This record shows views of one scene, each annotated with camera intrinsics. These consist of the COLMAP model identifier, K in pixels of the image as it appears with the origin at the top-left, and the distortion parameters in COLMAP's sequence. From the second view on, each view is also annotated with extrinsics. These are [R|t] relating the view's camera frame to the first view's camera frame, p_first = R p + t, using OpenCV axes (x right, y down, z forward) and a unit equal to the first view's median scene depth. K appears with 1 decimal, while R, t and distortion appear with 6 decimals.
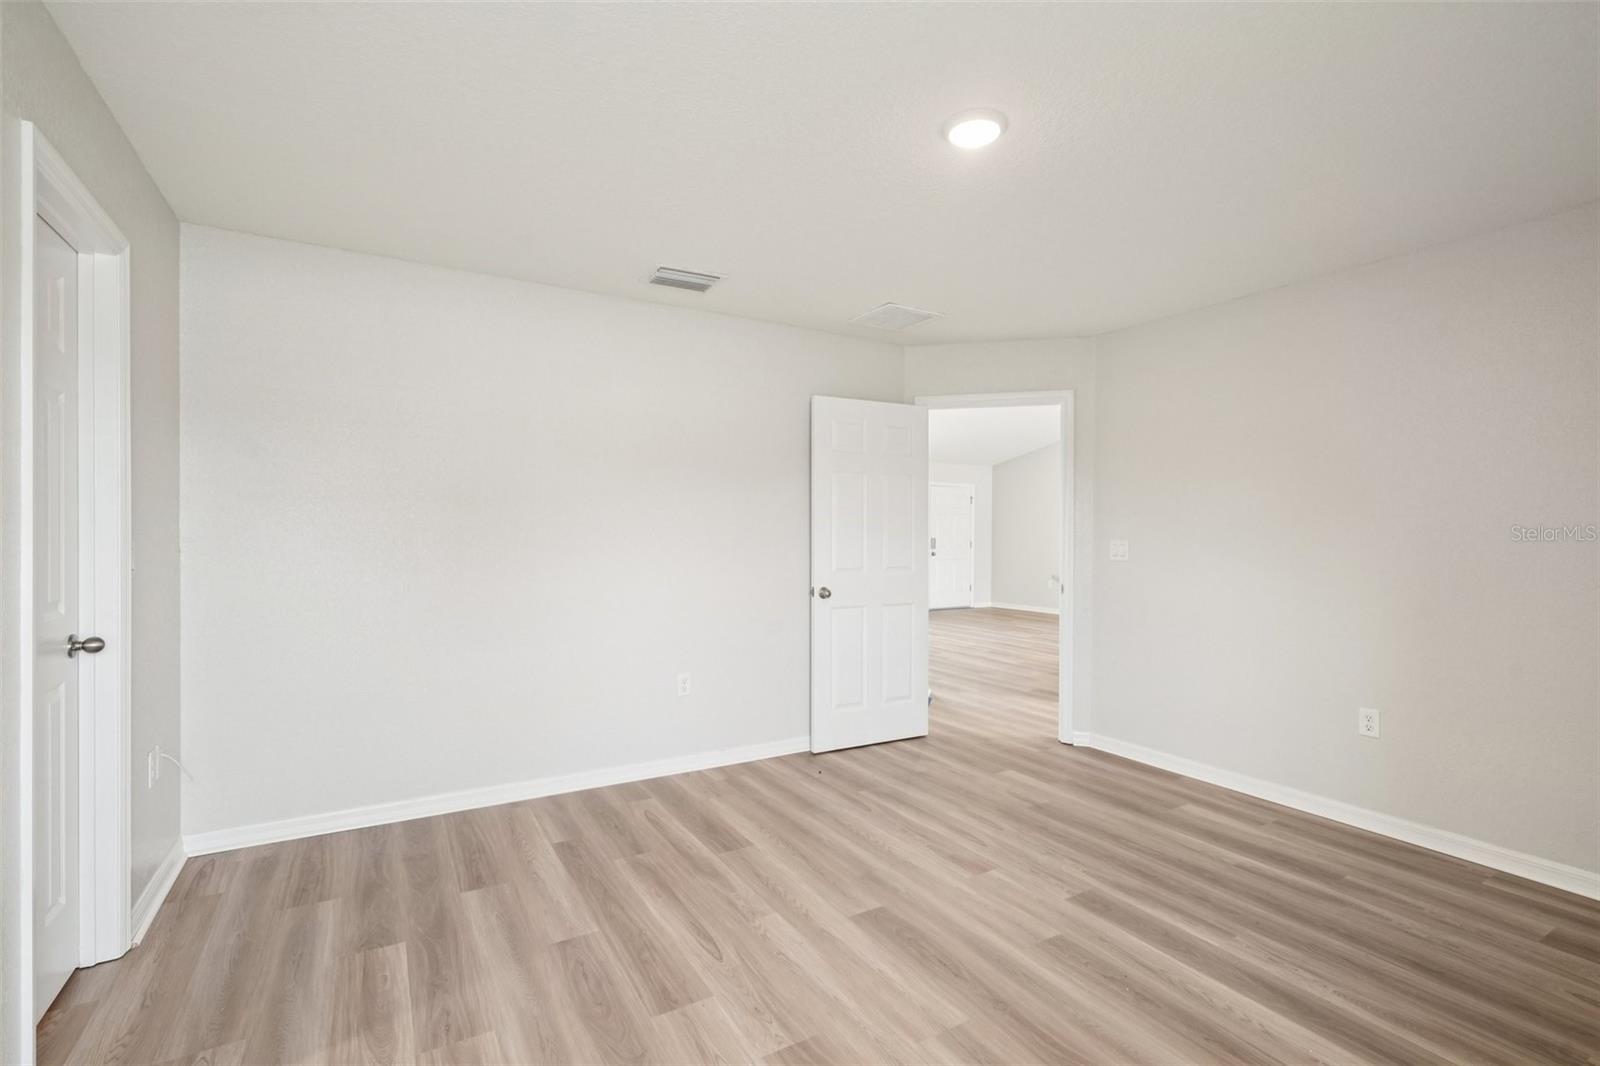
lens RADIAL K [[721.7, 0, 798.5], [0, 721.7, 537.6], [0, 0, 1]] dist [-0.000260, 0.000311]
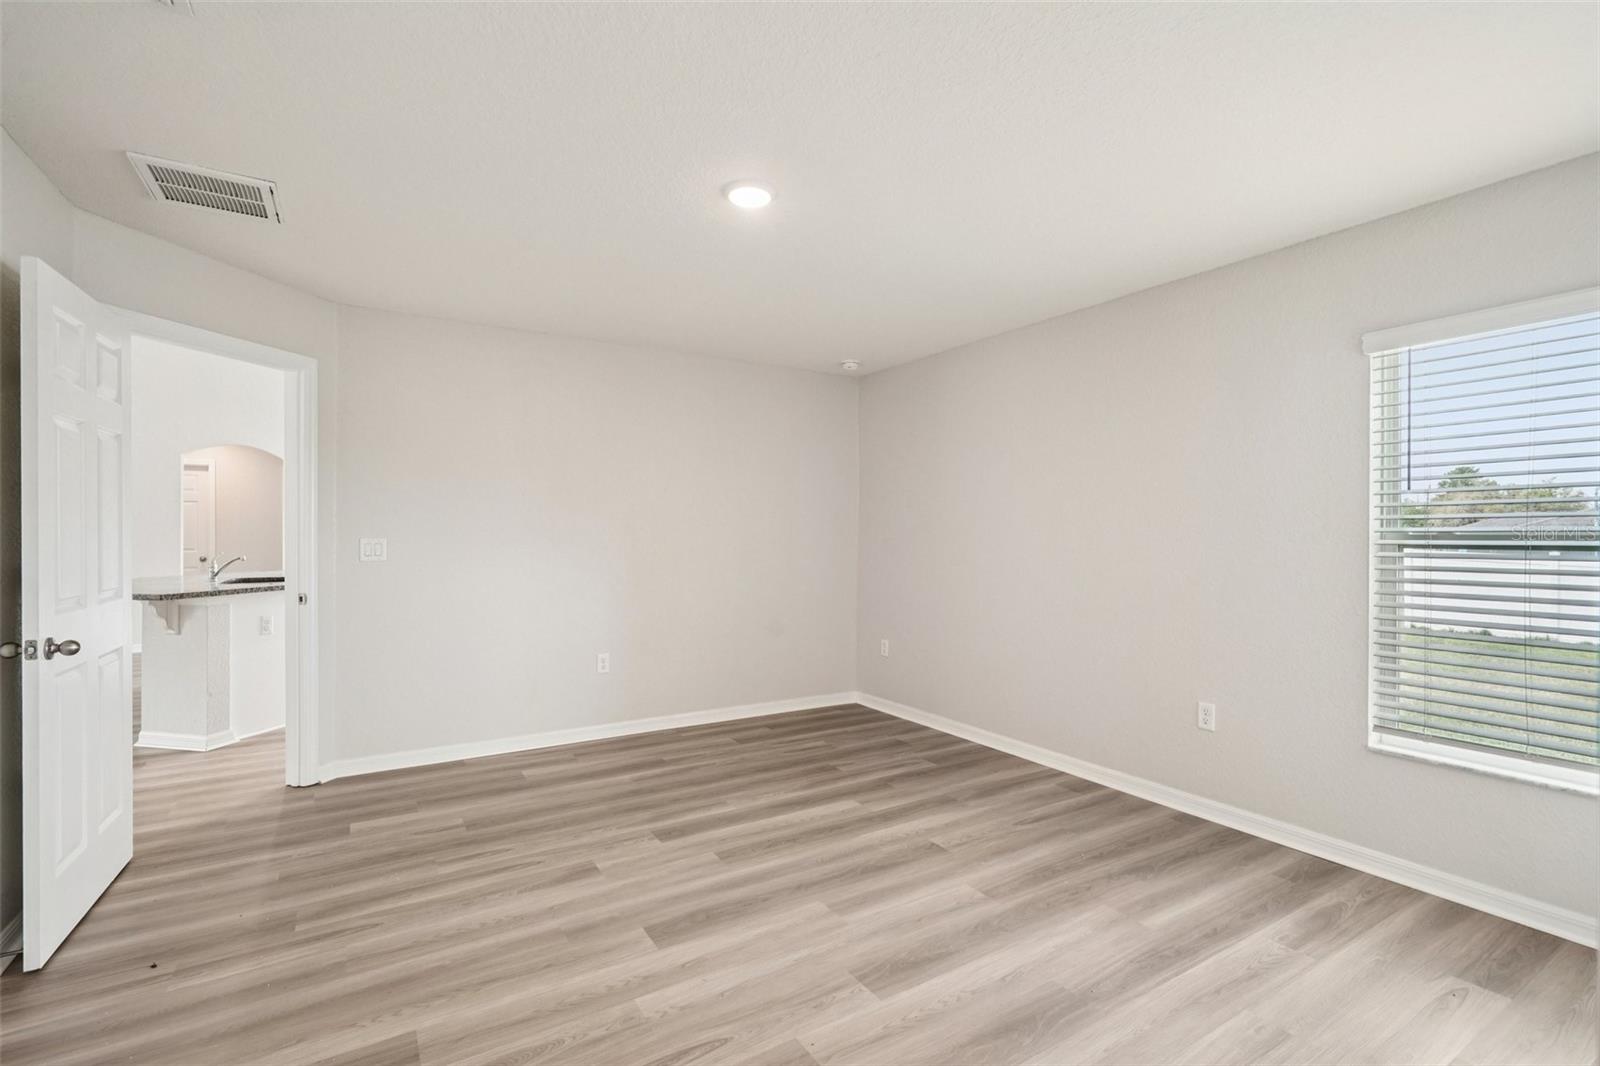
lens RADIAL K [[721.7, 0, 798.5], [0, 721.7, 537.6], [0, 0, 1]] dist [-0.000260, 0.000311]
pose [[-0.014579, -0.009402, 0.999850, -0.728557], [0.003946, 0.999947, 0.009461, -0.006519], [-0.999886, 0.004083, -0.014541, 0.714448]]
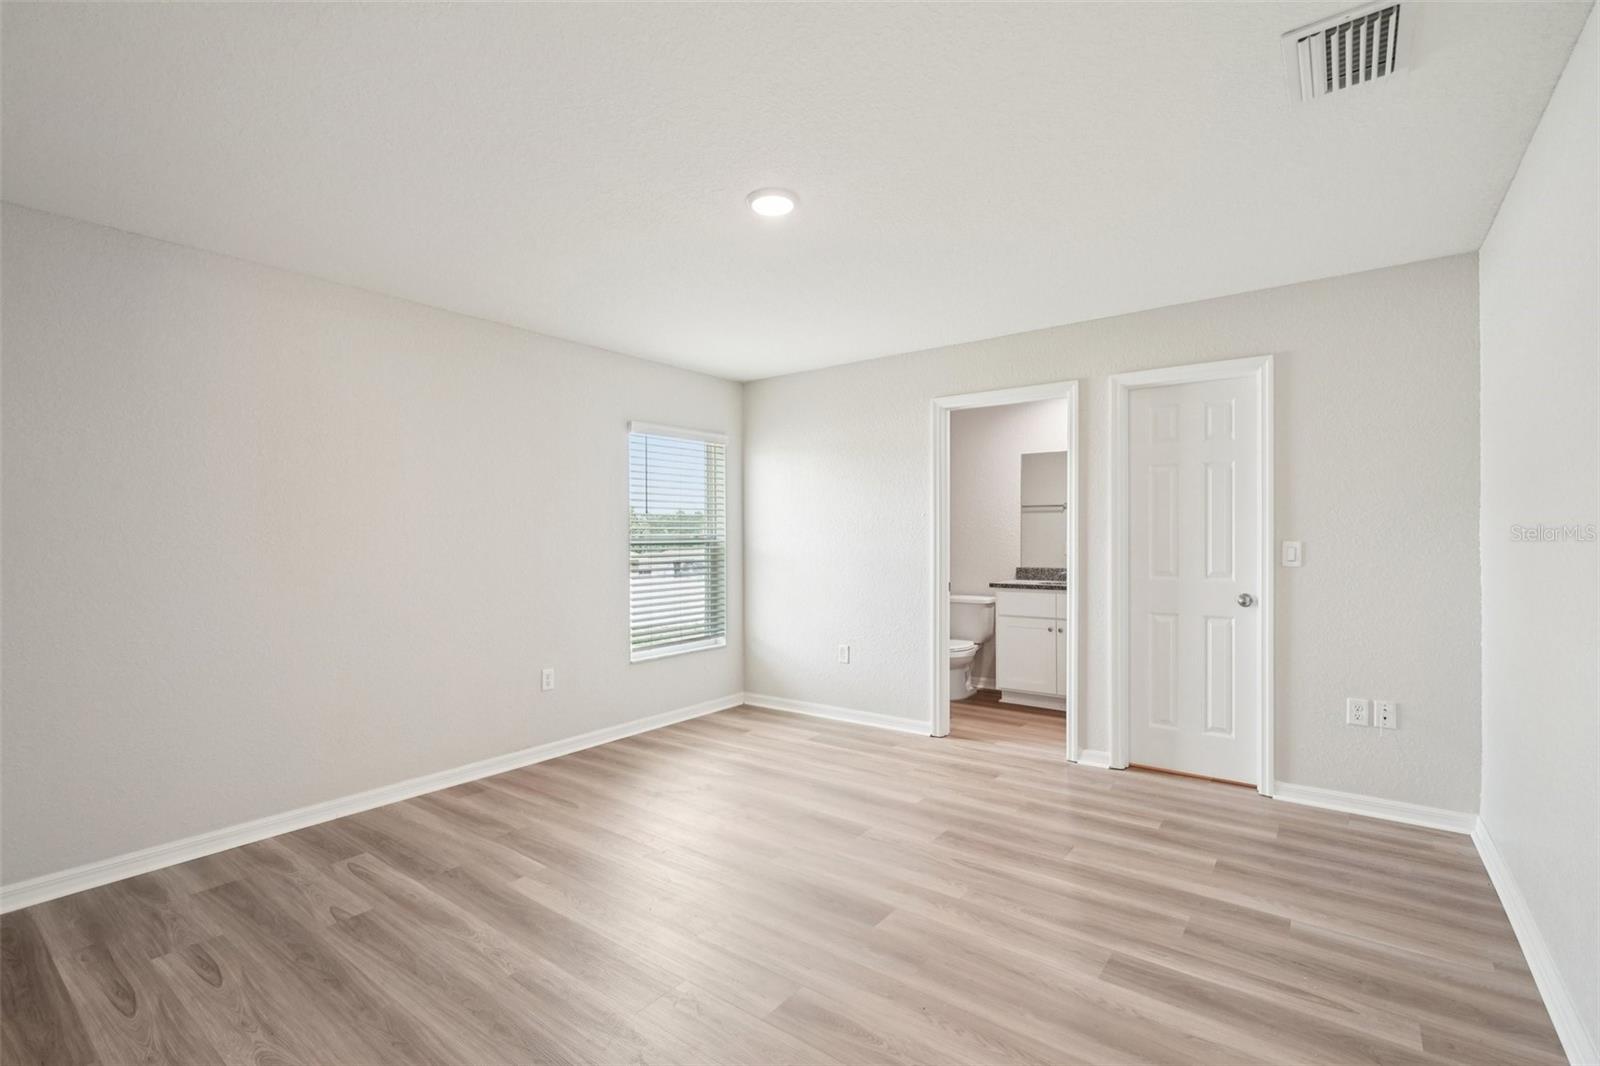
lens RADIAL K [[721.7, 0, 798.5], [0, 721.7, 537.6], [0, 0, 1]] dist [-0.000260, 0.000311]
pose [[-0.926859, -0.000410, -0.375408, 0.501535], [-0.001242, 0.999997, 0.001975, -0.004315], [0.375406, 0.002297, -0.926857, 1.631046]]
